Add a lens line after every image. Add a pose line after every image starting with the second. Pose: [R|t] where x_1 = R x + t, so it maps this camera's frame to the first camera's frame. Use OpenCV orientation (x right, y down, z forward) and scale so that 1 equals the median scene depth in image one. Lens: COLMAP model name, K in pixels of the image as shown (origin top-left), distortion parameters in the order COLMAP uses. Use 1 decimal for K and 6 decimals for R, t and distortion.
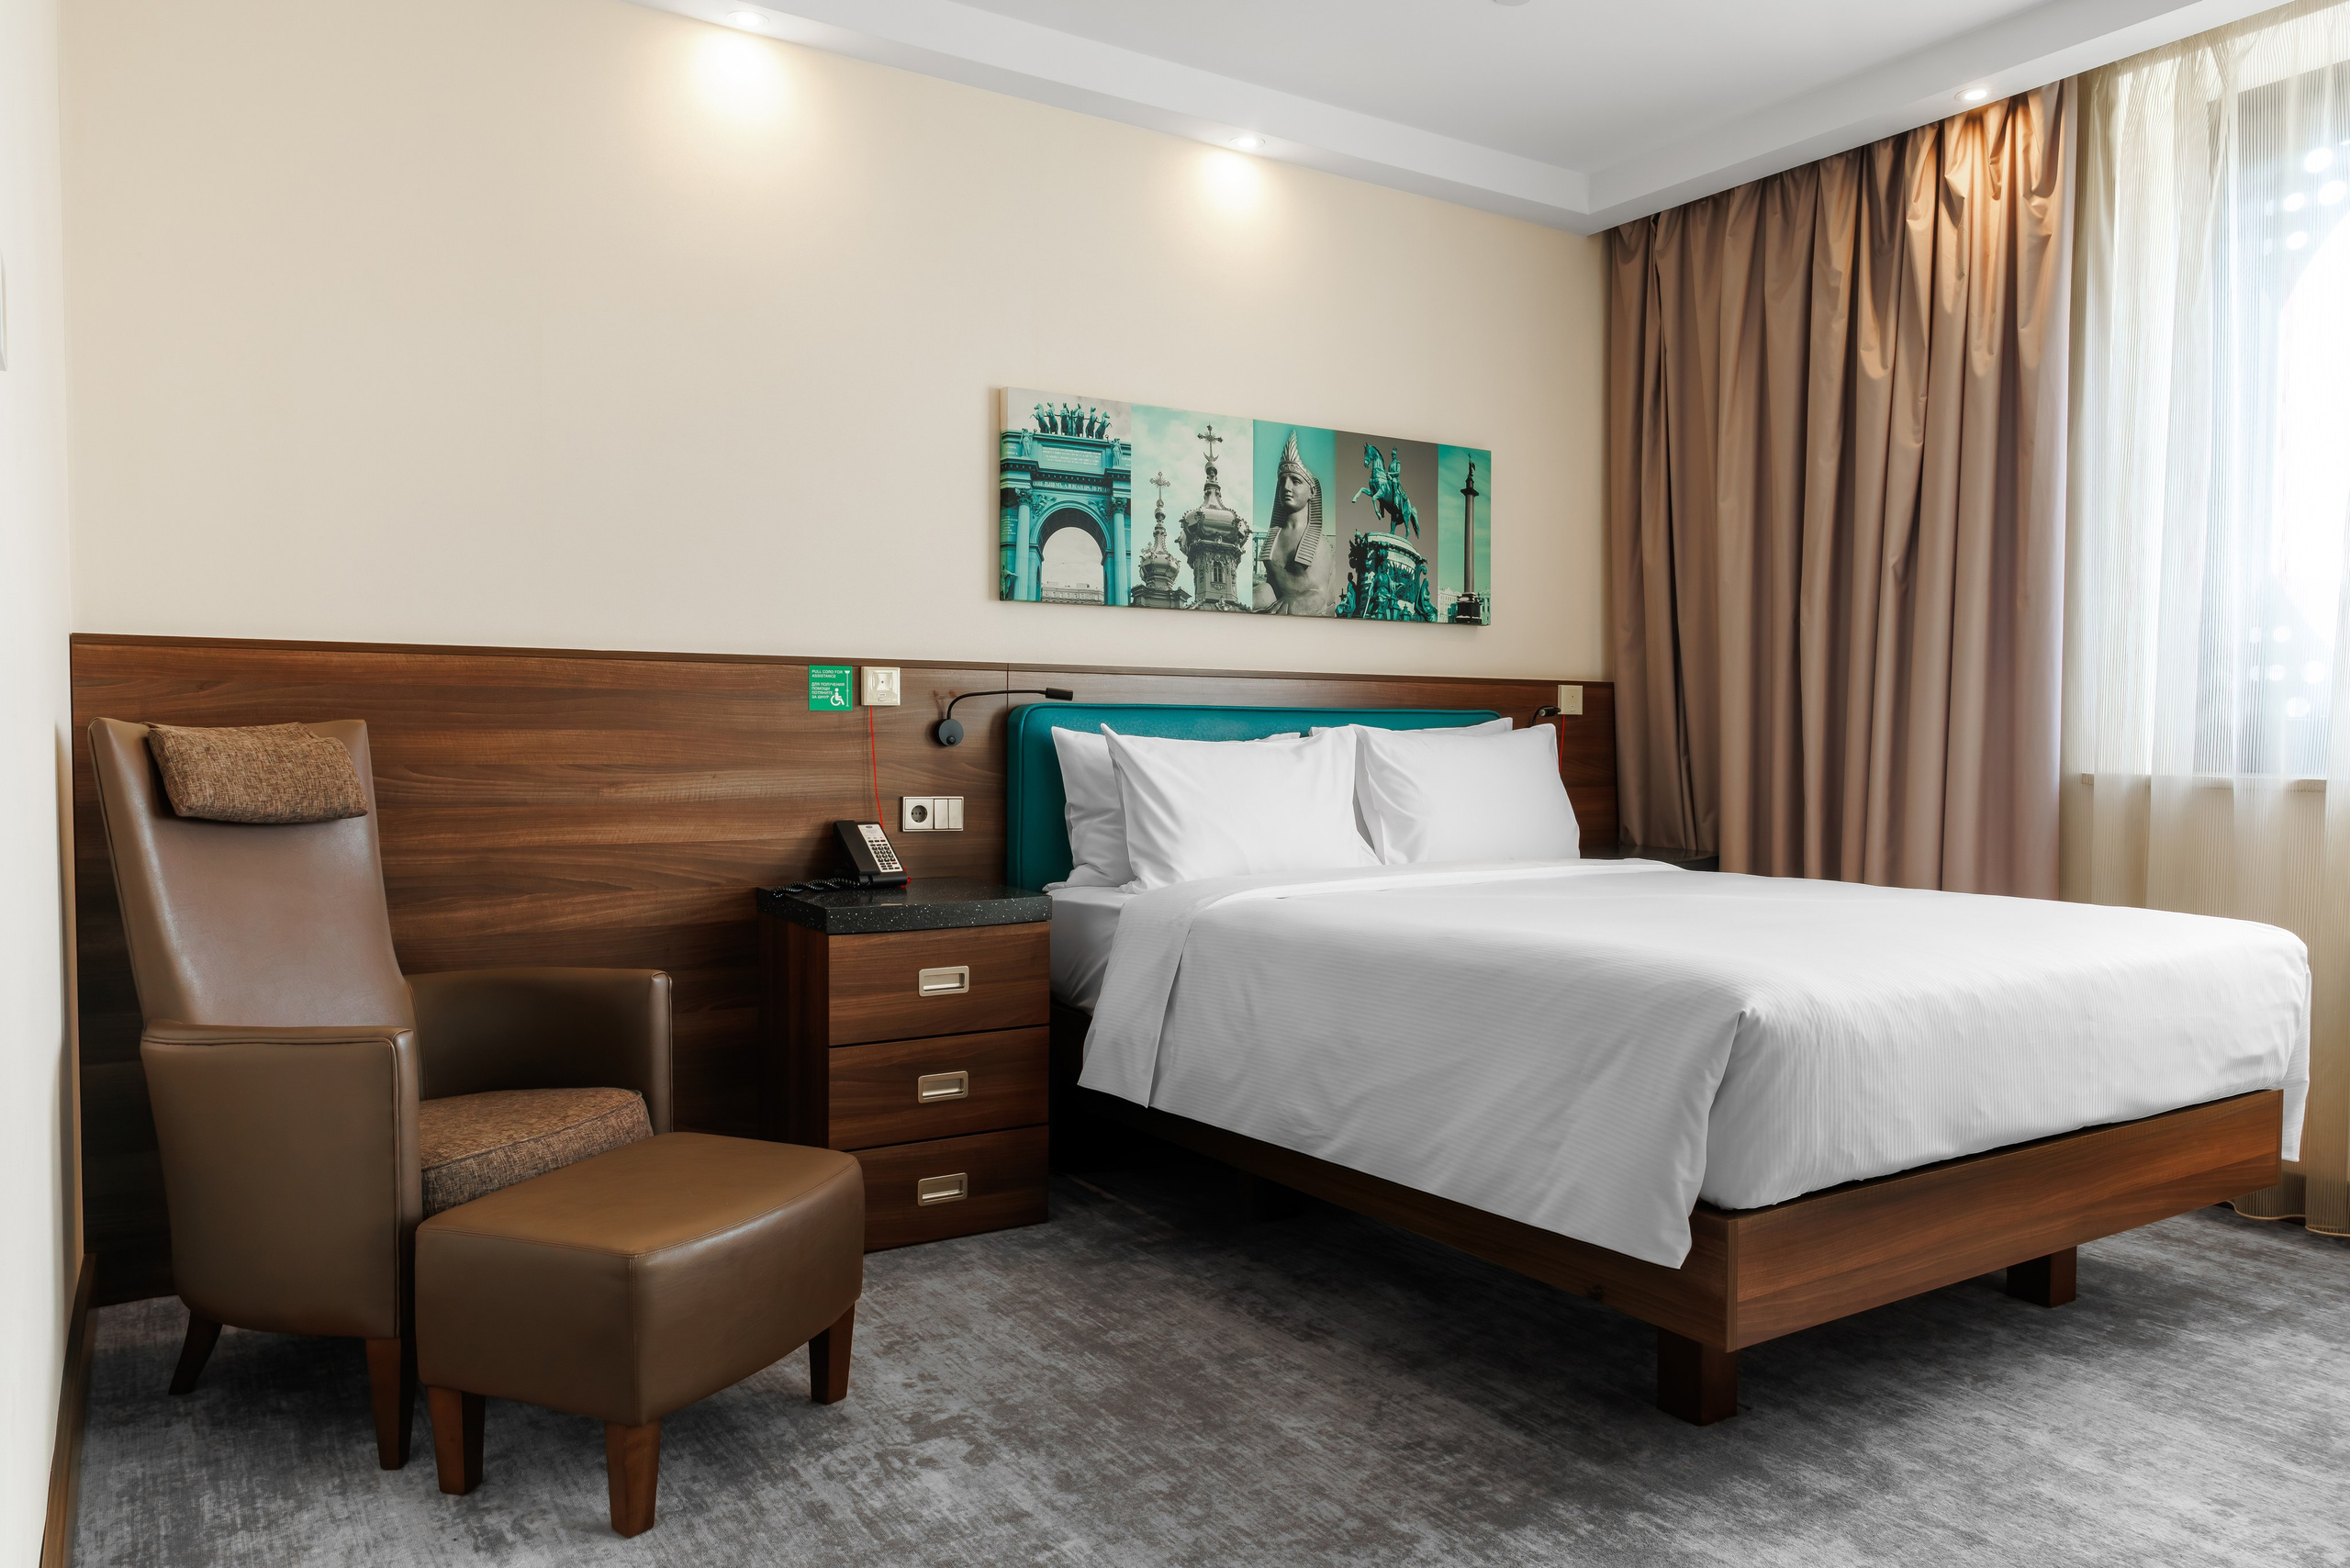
lens RADIAL K [[1611.8, 0, 1170.7], [0, 1611.8, 794.7], [0, 0, 1]] dist [0.004341, -0.004139]
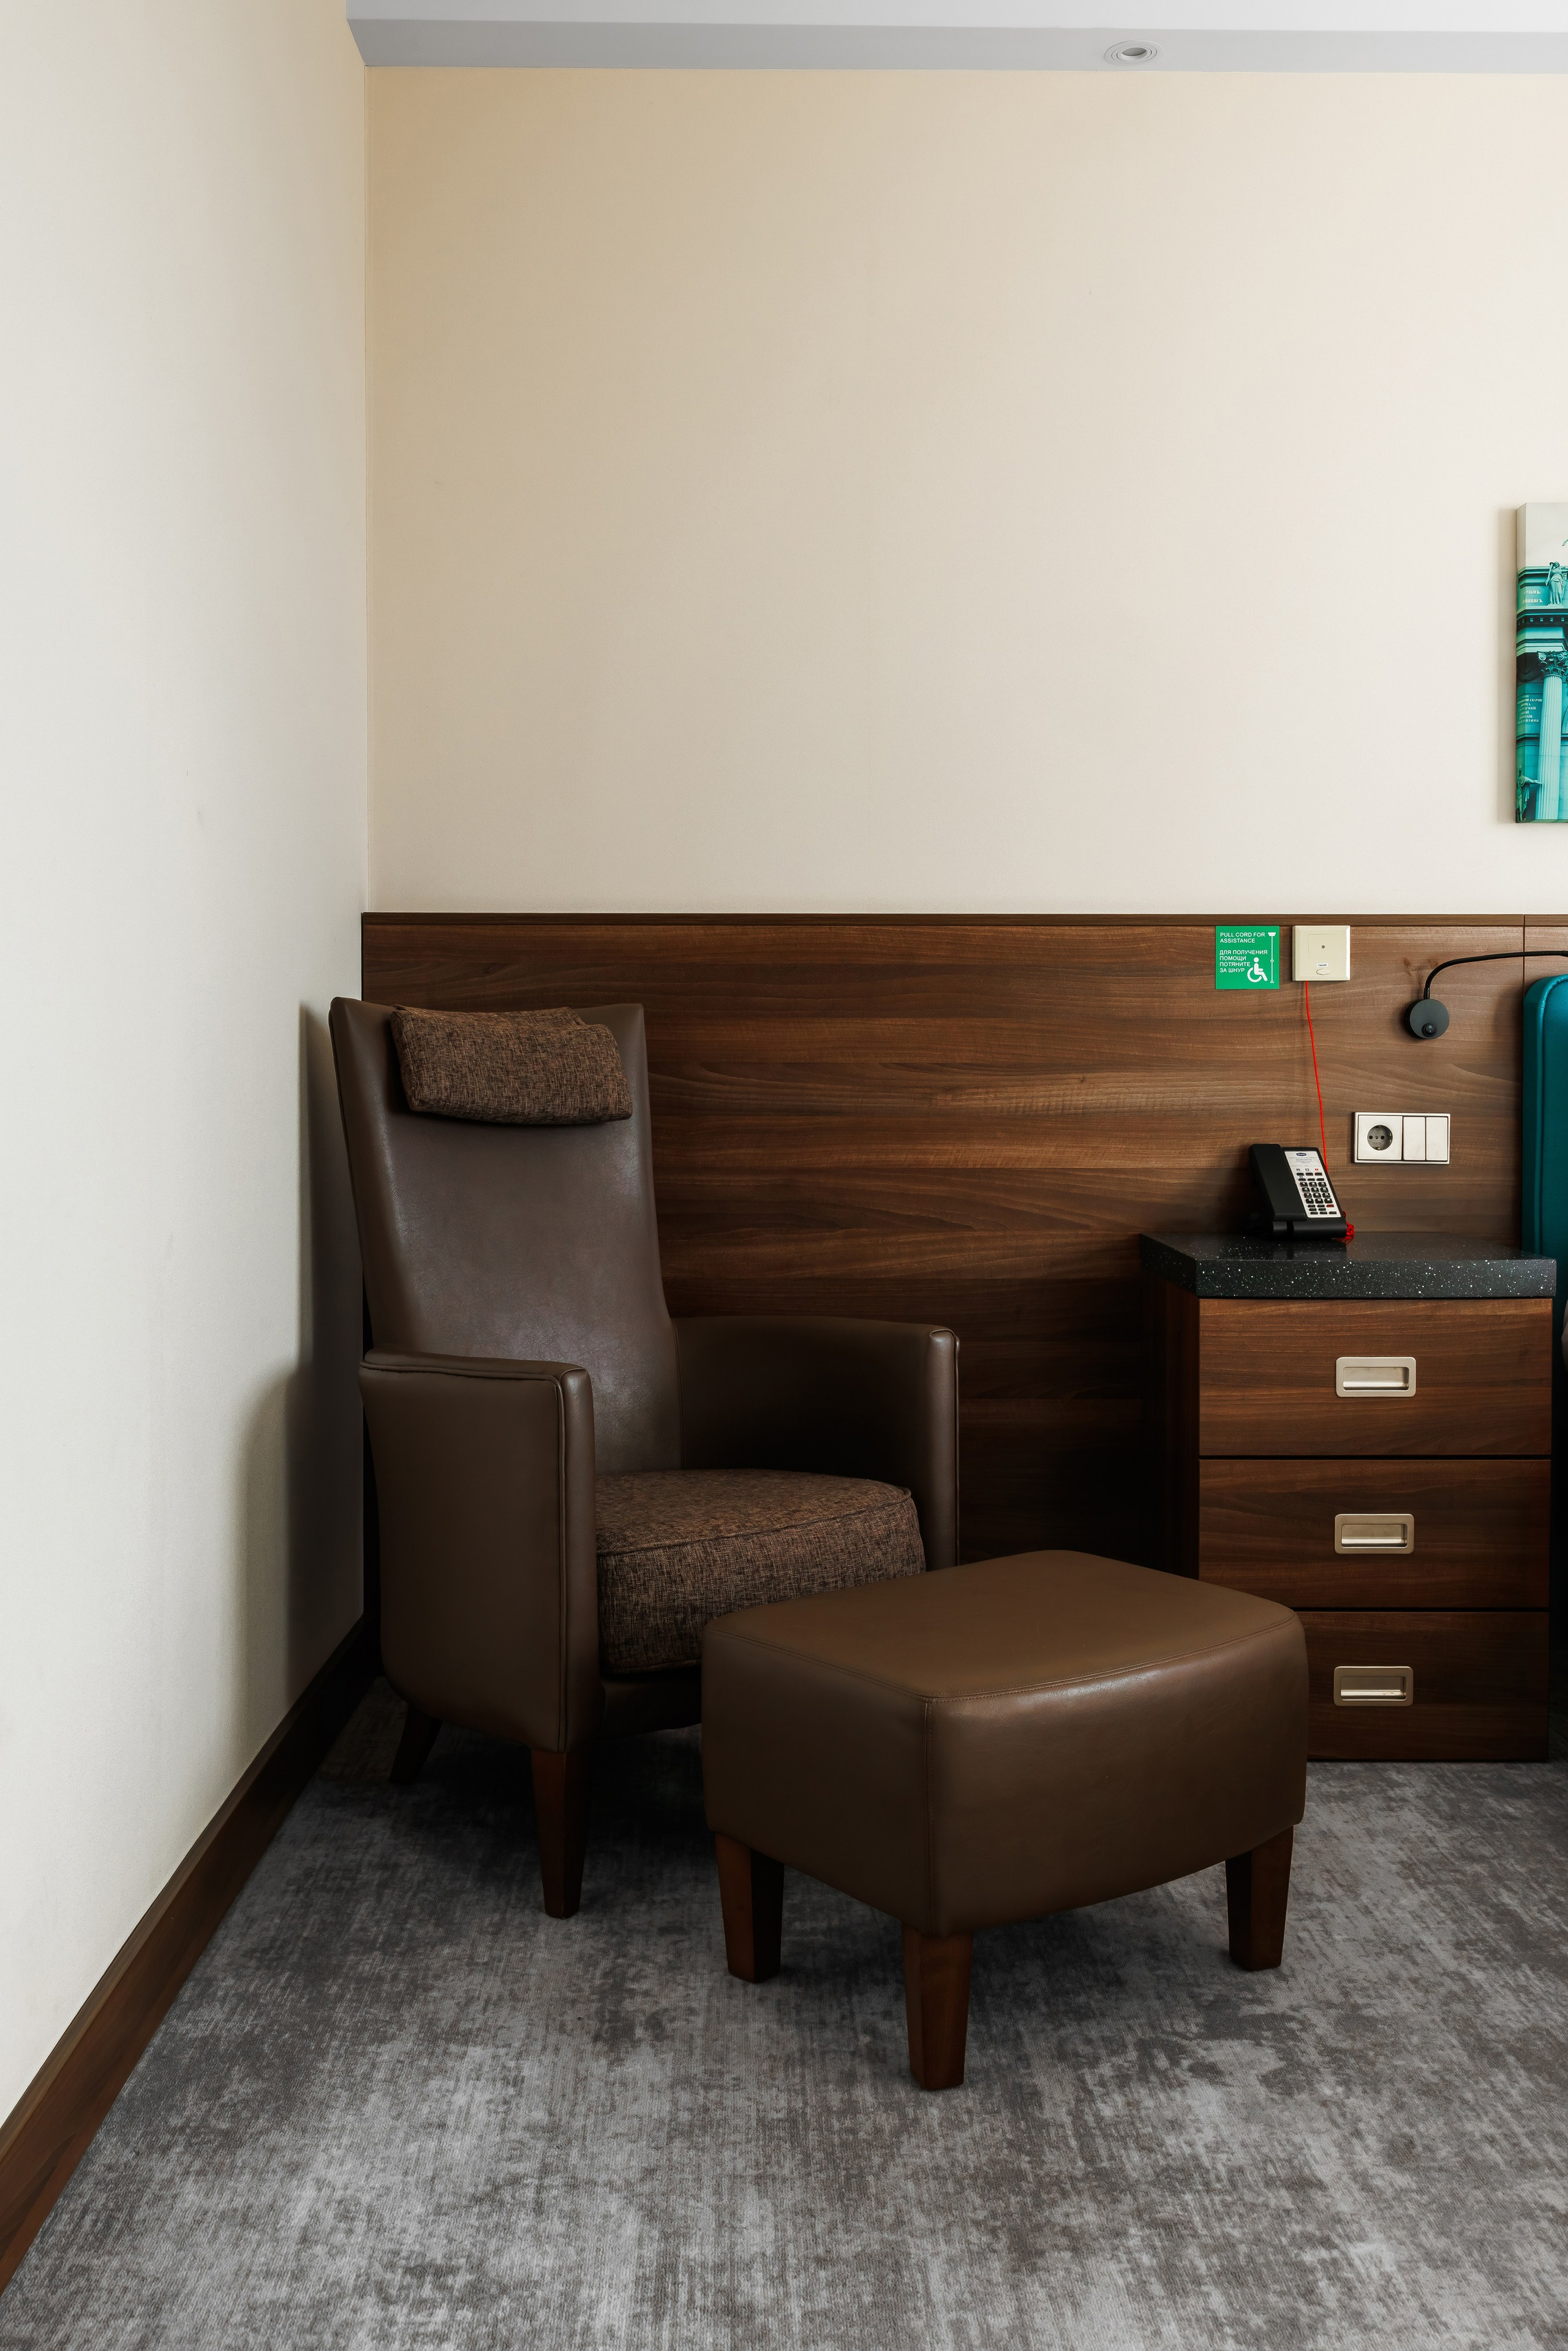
lens RADIAL K [[2136.1, 0, 756.3], [0, 2136.1, 1106.7], [0, 0, 1]] dist [-0.005339, 0.008195]
pose [[0.849593, 0.001997, -0.527435, 0.096037], [-0.015347, 0.999663, -0.020936, 0.021484], [0.527215, 0.025882, 0.849338, 0.084259]]
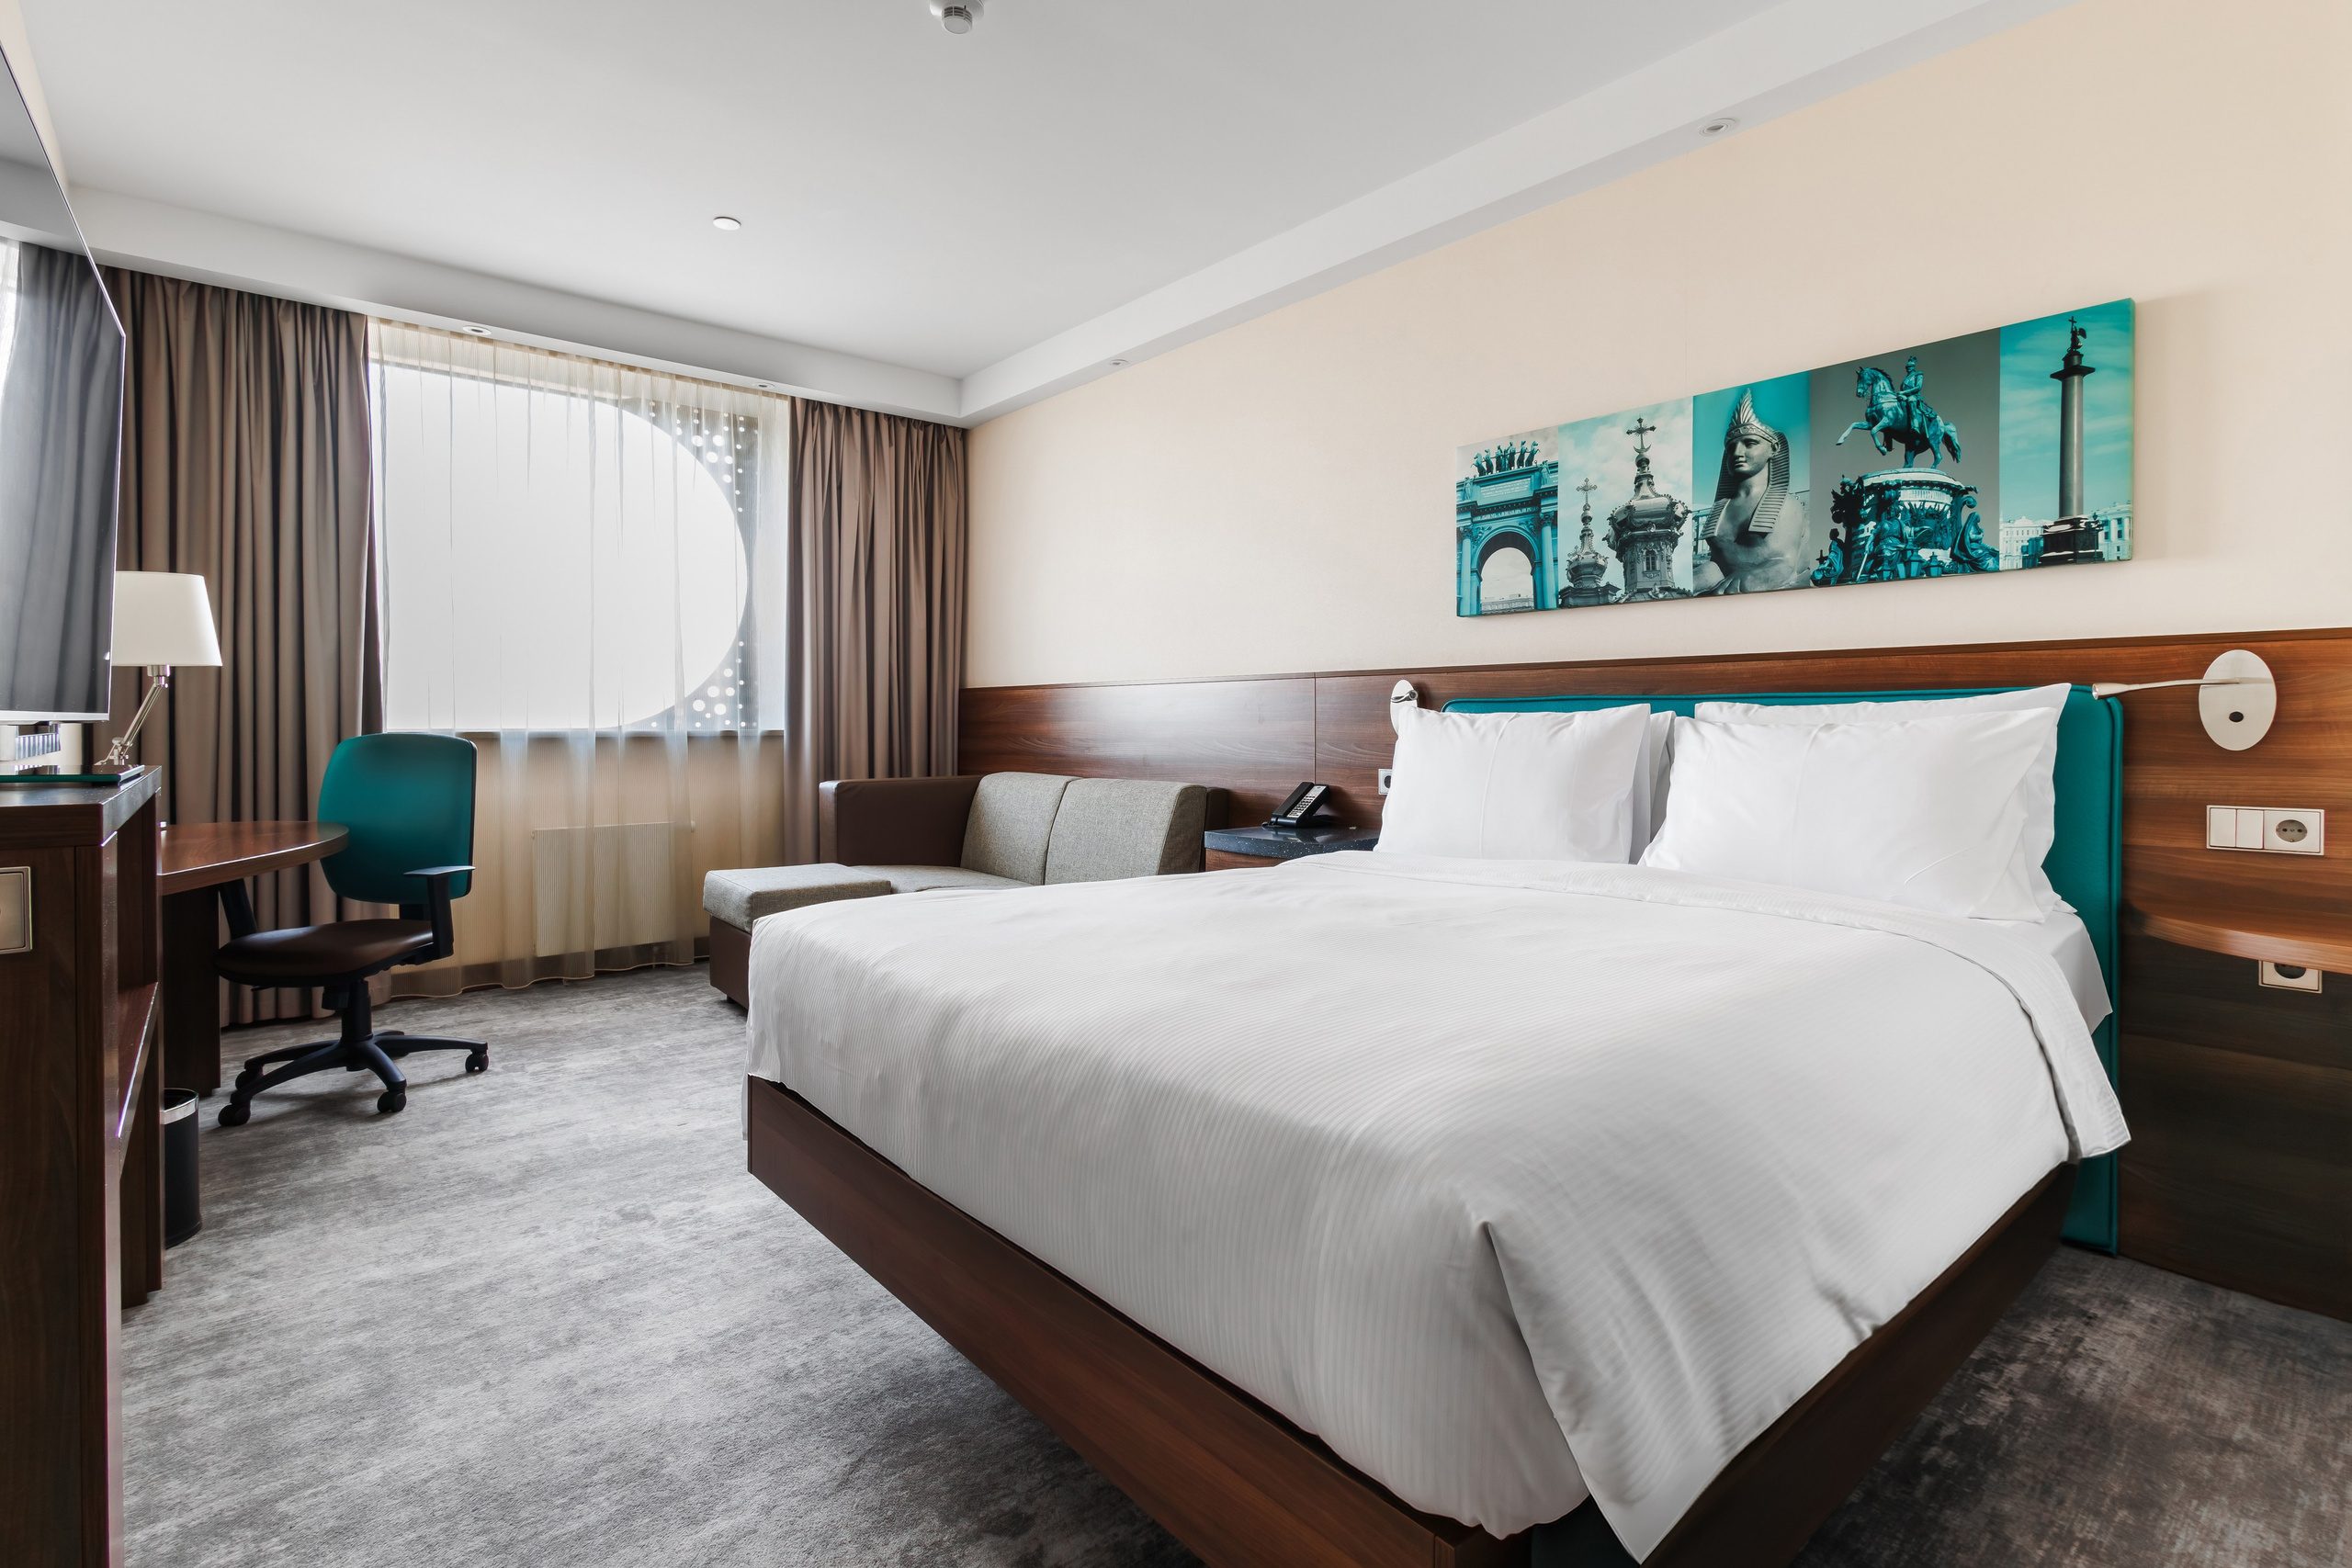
lens RADIAL K [[1134.3, 0, 1148.4], [0, 1134.3, 735.0], [0, 0, 1]] dist [-0.001843, -0.000235]
pose [[0.113660, 0.009058, -0.993478, 0.760319], [-0.031515, 0.999488, 0.005508, -0.025942], [0.993020, 0.030683, 0.113887, 0.671036]]
